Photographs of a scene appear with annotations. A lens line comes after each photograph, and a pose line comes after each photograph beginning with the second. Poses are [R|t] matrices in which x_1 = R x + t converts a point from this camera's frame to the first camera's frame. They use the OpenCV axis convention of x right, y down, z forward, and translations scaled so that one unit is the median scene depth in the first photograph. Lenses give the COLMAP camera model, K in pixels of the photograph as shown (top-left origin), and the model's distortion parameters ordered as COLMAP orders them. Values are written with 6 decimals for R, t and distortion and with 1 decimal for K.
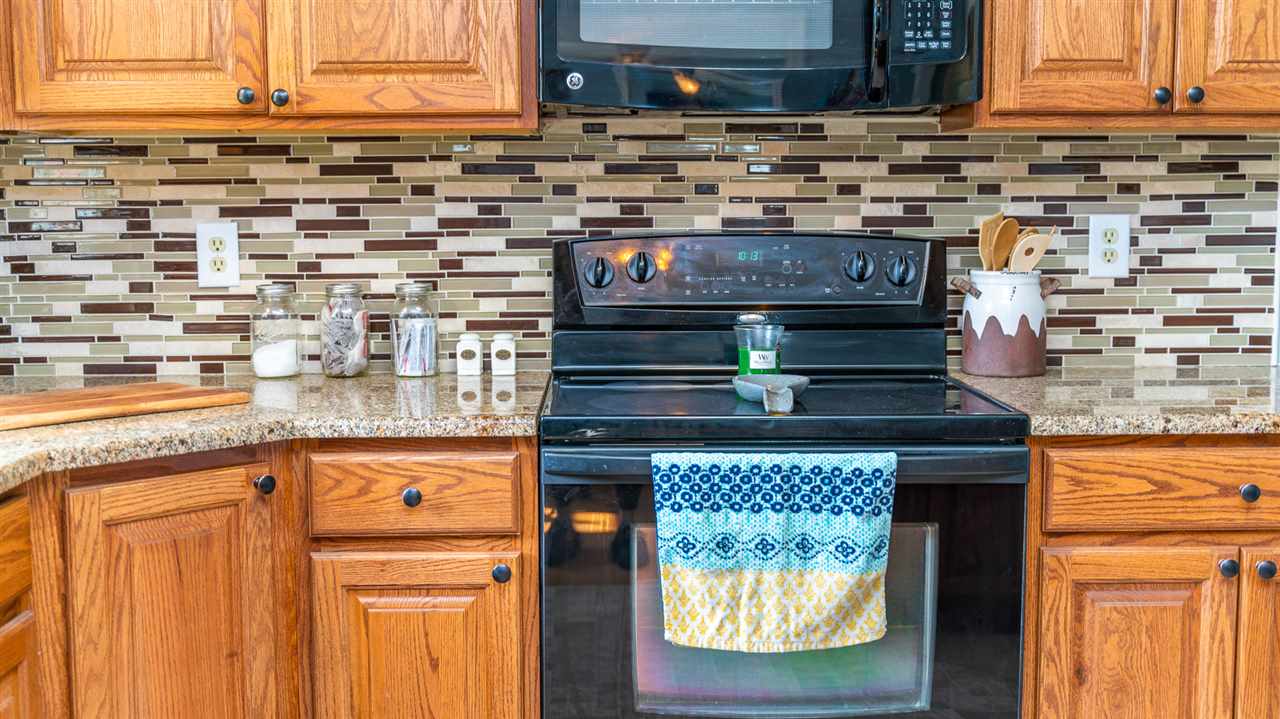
lens RADIAL K [[1522.3, 0, 640.0], [0, 1522.3, 359.5], [0, 0, 1]] dist [-0.004812, -0.003109]
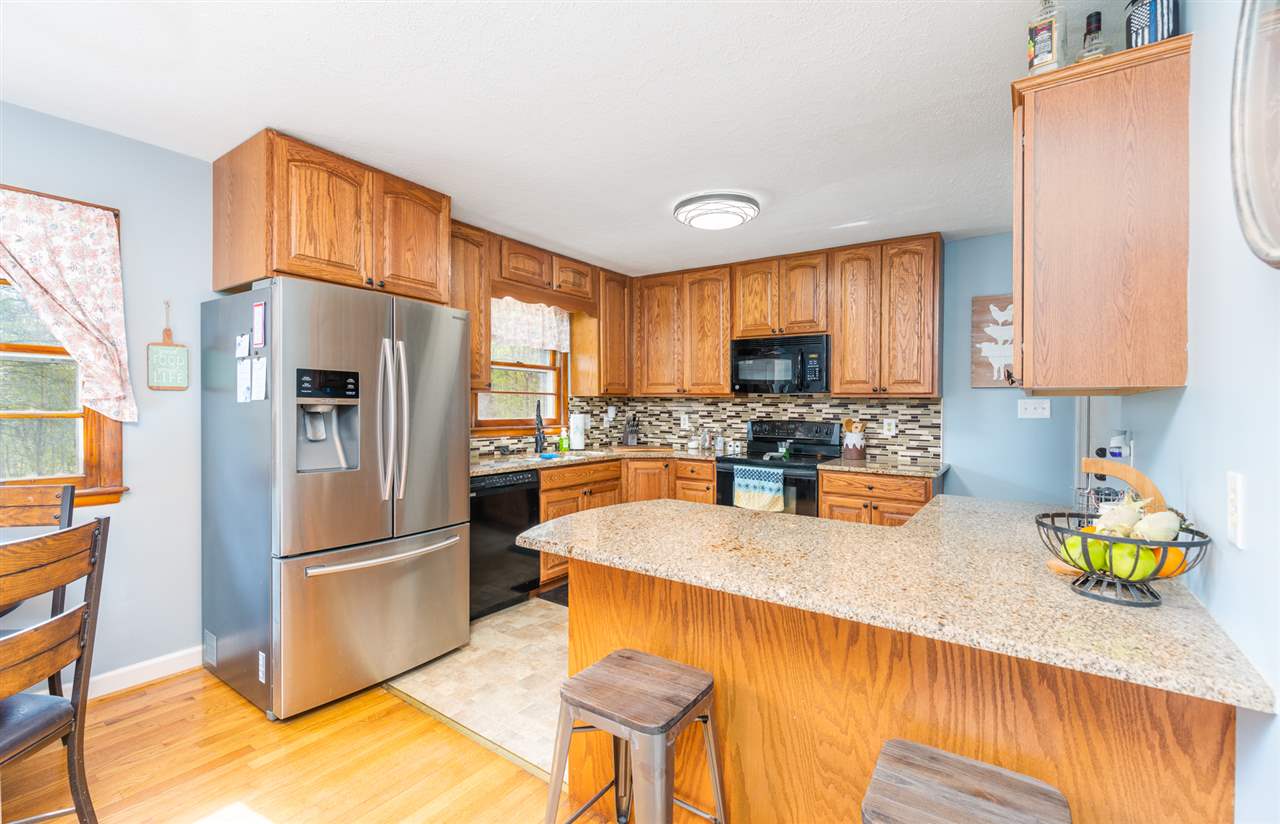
lens RADIAL K [[559.2, 0, 632.7], [0, 559.2, 413.5], [0, 0, 1]] dist [0.016733, -0.000160]
pose [[0.804072, 0.023305, -0.594074, 0.645563], [-0.074626, 0.995285, -0.061961, 0.025945], [0.589829, 0.094154, 0.802020, -0.505738]]
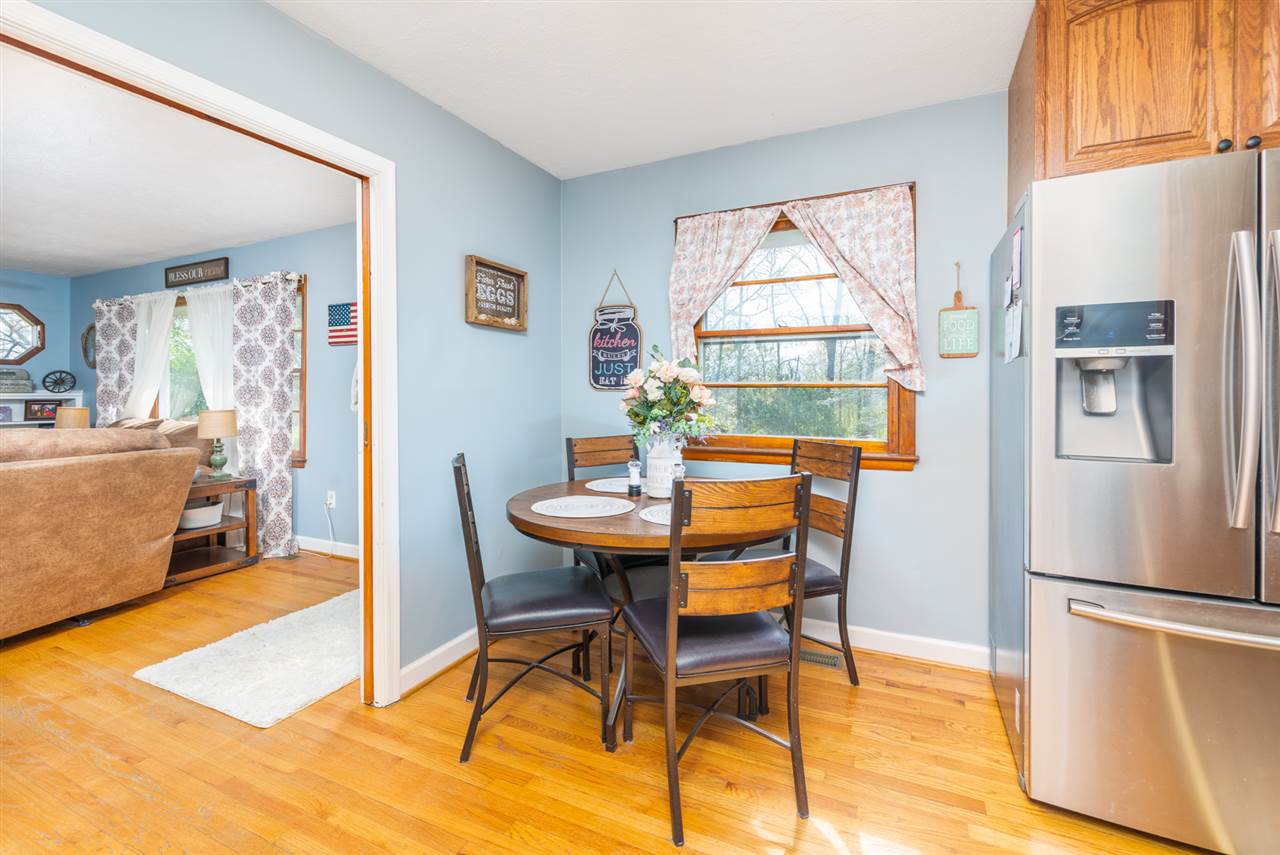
lens RADIAL K [[561.3, 0, 638.1], [0, 561.3, 399.2], [0, 0, 1]] dist [-0.000360, 0.000159]
pose [[-0.450024, 0.015923, -0.892875, 0.469884], [-0.081443, 0.994943, 0.058792, 0.039556], [0.889295, 0.099176, -0.446451, -0.267247]]
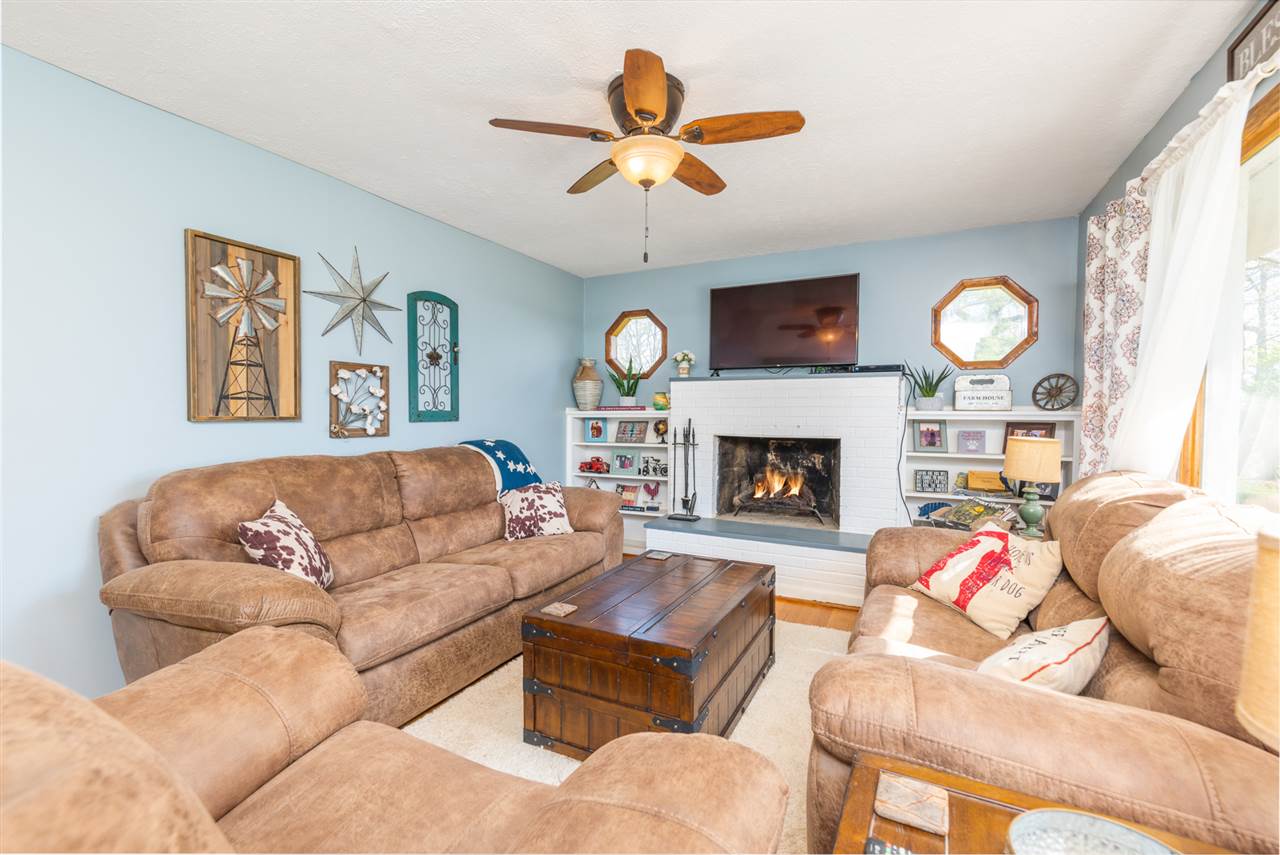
lens RADIAL K [[545.6, 0, 640.0], [0, 545.6, 427.5], [0, 0, 1]] dist [-0.000015, 0.000042]
pose [[-0.883018, -0.007542, 0.469278, -0.177341], [0.050244, 0.992606, 0.110494, 0.168520], [-0.466642, 0.121147, -0.876110, -1.590528]]
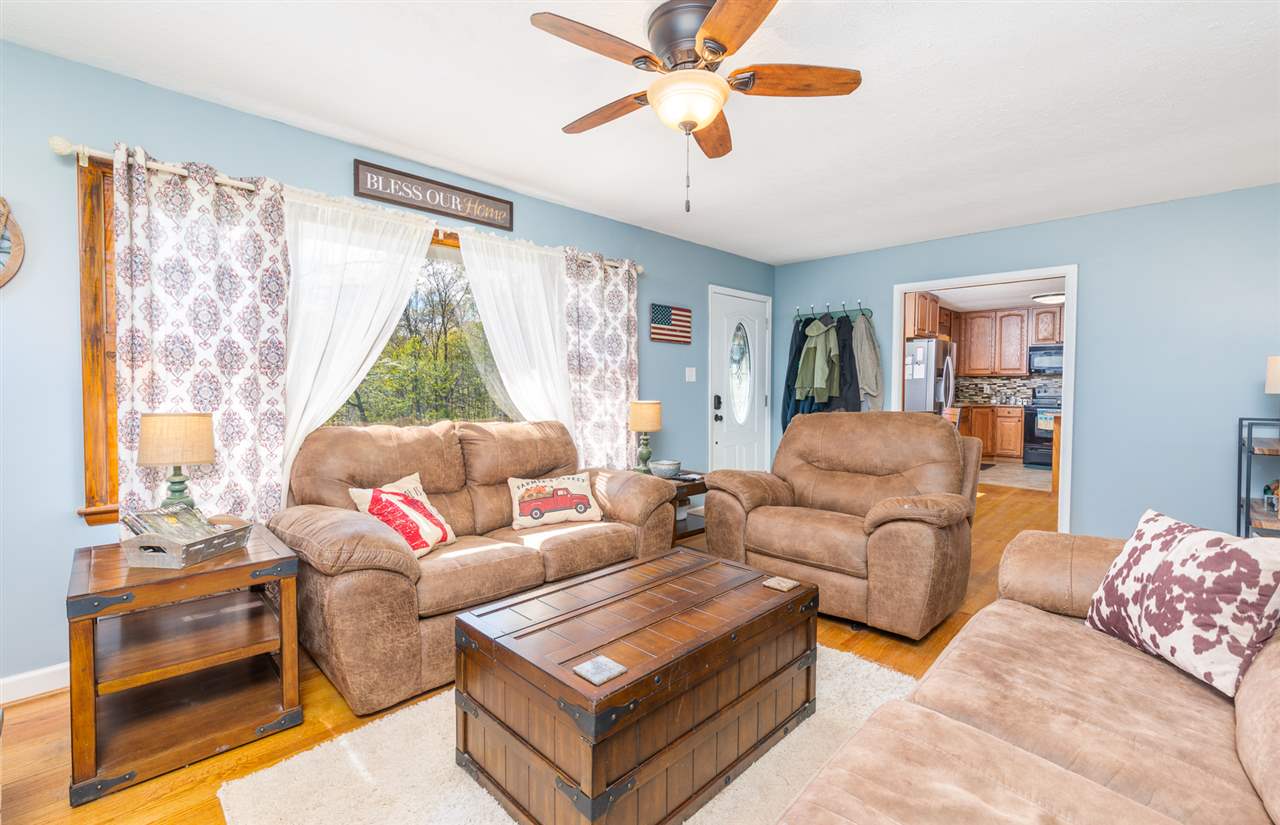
lens RADIAL K [[559.2, 0, 632.7], [0, 559.2, 414.0], [0, 0, 1]] dist [0.016733, -0.000160]
pose [[0.696117, 0.046814, -0.716400, 0.659866], [-0.081147, 0.996608, -0.013726, 0.294250], [0.713328, 0.067689, 0.697554, -2.820825]]
